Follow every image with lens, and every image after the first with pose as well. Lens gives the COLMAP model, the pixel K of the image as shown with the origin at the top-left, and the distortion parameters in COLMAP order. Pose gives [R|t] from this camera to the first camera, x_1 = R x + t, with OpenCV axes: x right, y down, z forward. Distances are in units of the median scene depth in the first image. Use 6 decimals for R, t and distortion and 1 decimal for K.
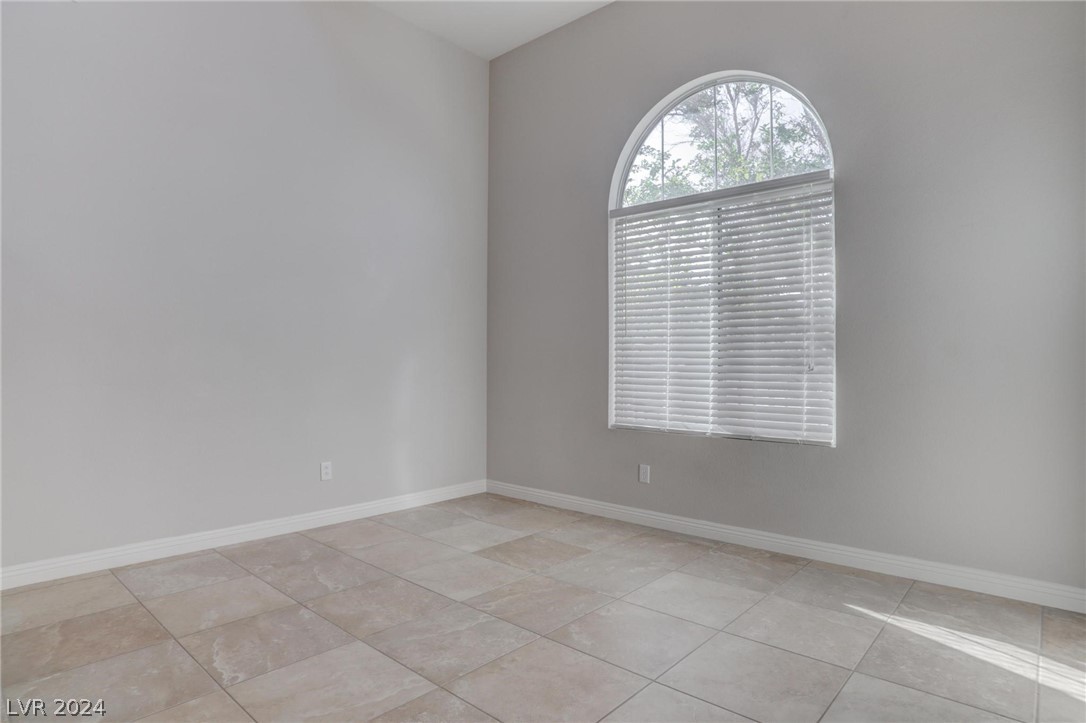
lens RADIAL K [[599.9, 0, 548.7], [0, 599.9, 362.4], [0, 0, 1]] dist [-0.084782, 0.034947]
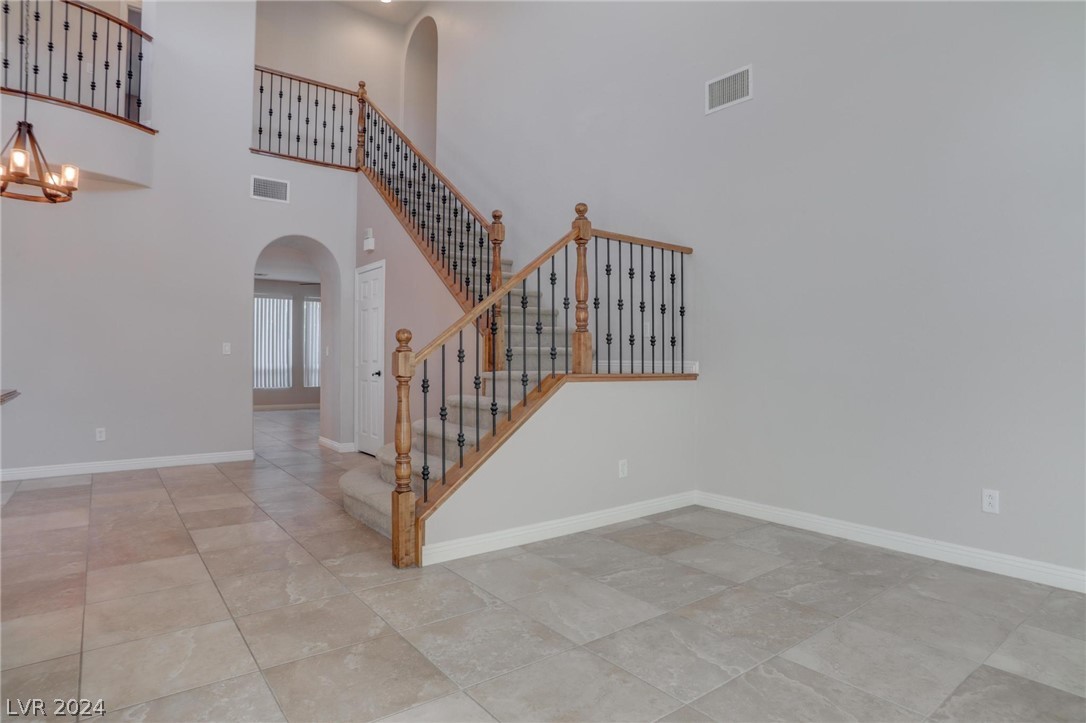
lens RADIAL K [[599.9, 0, 548.7], [0, 599.9, 362.4], [0, 0, 1]] dist [-0.084782, 0.034947]
pose [[-0.188151, -0.002769, -0.982136, 0.707844], [-0.001682, 0.999995, -0.002497, 0.008528], [0.982139, 0.001182, -0.188155, 0.865867]]
